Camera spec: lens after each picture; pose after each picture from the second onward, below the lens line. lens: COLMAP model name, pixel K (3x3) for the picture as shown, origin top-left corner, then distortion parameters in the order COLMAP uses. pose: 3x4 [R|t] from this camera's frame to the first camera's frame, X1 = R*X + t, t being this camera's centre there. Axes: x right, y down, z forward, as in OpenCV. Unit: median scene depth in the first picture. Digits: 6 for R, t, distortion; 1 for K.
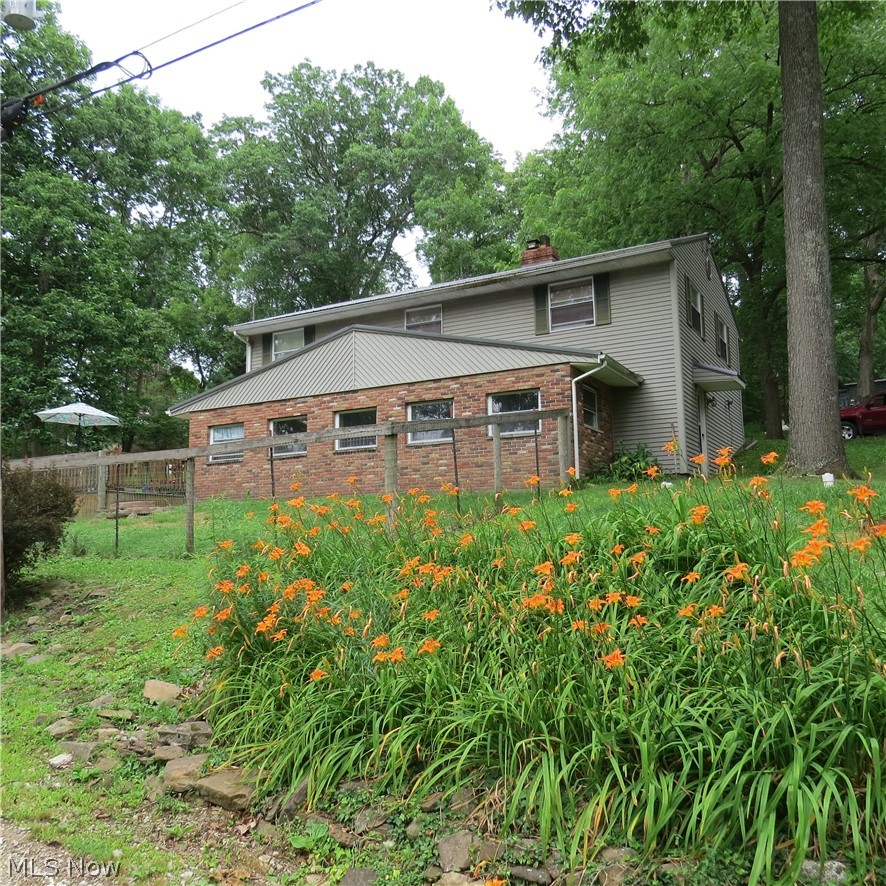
lens RADIAL K [[868.8, 0, 442.1], [0, 868.8, 441.8], [0, 0, 1]] dist [-0.000724, 0.000000]
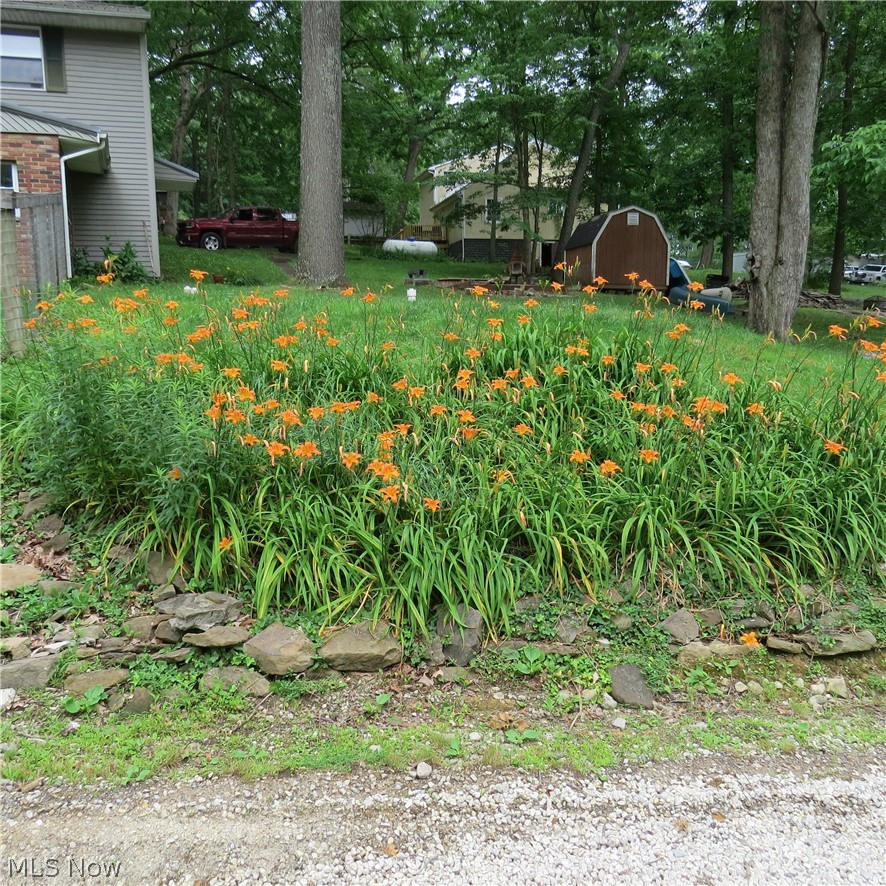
lens RADIAL K [[868.8, 0, 442.7], [0, 868.8, 443.2], [0, 0, 1]] dist [-0.000724, 0.000000]
pose [[0.650695, -0.089596, 0.754035, -0.250045], [-0.080949, 0.979171, 0.186203, 0.011959], [-0.755012, -0.182200, 0.629889, 0.133904]]
